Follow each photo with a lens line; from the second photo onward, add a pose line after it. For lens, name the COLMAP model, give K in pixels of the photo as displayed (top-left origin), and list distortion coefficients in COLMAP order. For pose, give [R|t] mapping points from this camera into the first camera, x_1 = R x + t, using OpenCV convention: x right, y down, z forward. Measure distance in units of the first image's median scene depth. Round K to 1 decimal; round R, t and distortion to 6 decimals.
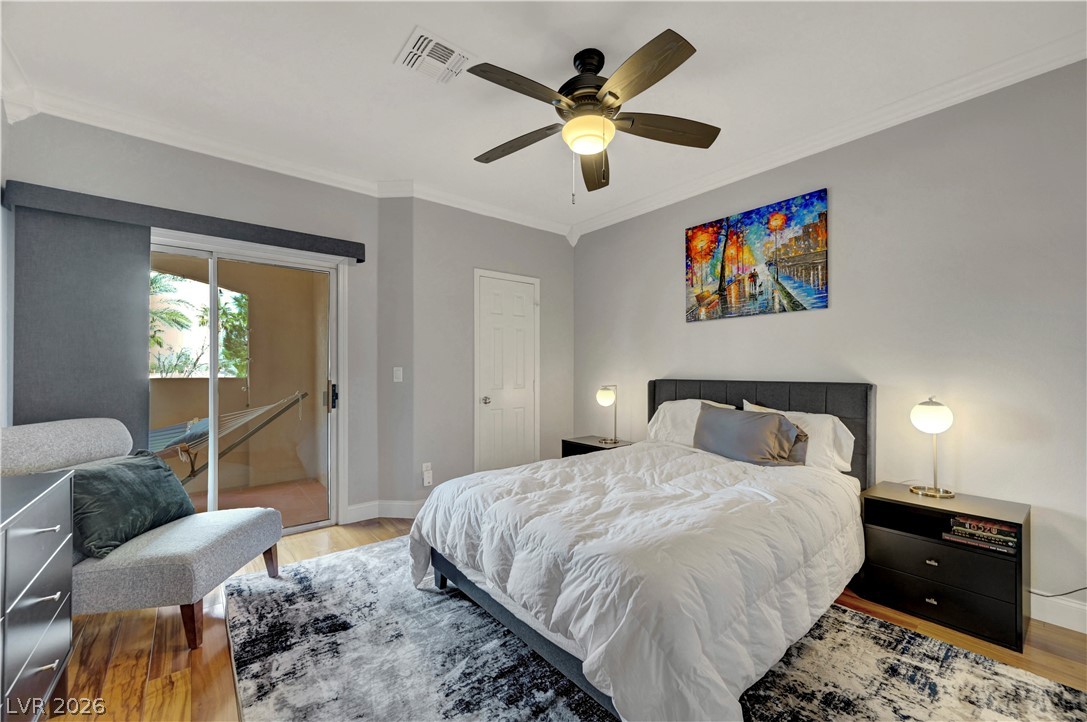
lens RADIAL K [[438.2, 0, 548.6], [0, 438.2, 370.6], [0, 0, 1]] dist [-0.003259, 0.000013]
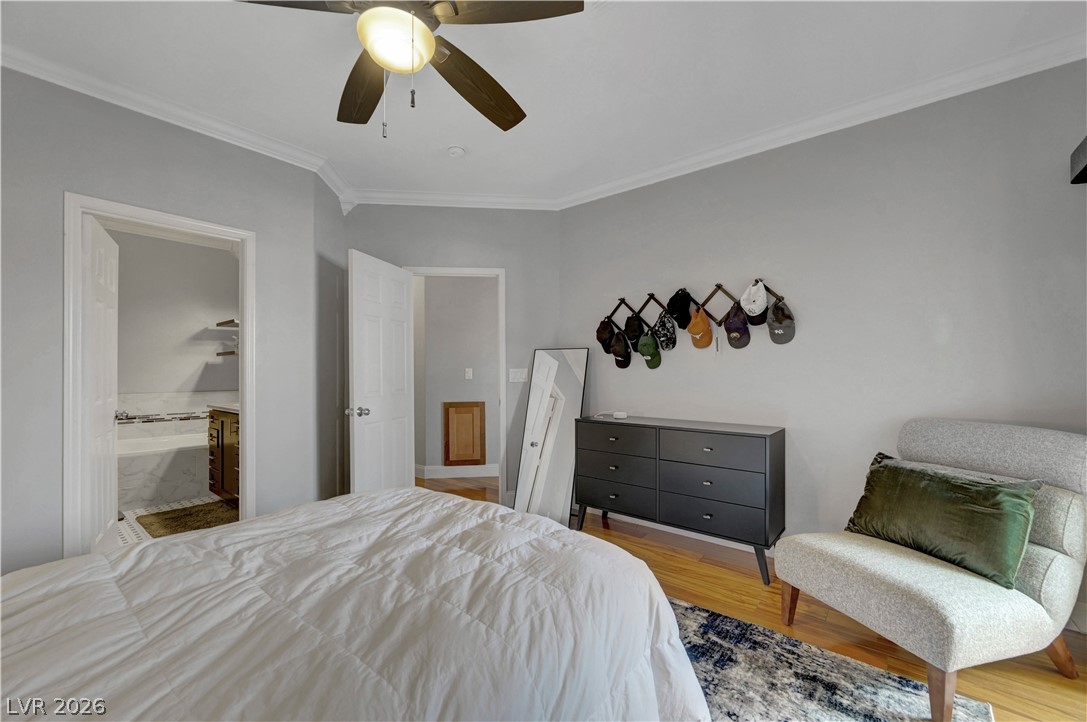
lens RADIAL K [[438.2, 0, 548.6], [0, 438.2, 370.6], [0, 0, 1]] dist [-0.003259, 0.000013]
pose [[-0.979659, 0.002000, -0.200659, -0.008190], [0.003421, 0.999971, -0.006735, 0.006661], [0.200640, -0.007284, -0.979638, 1.722572]]
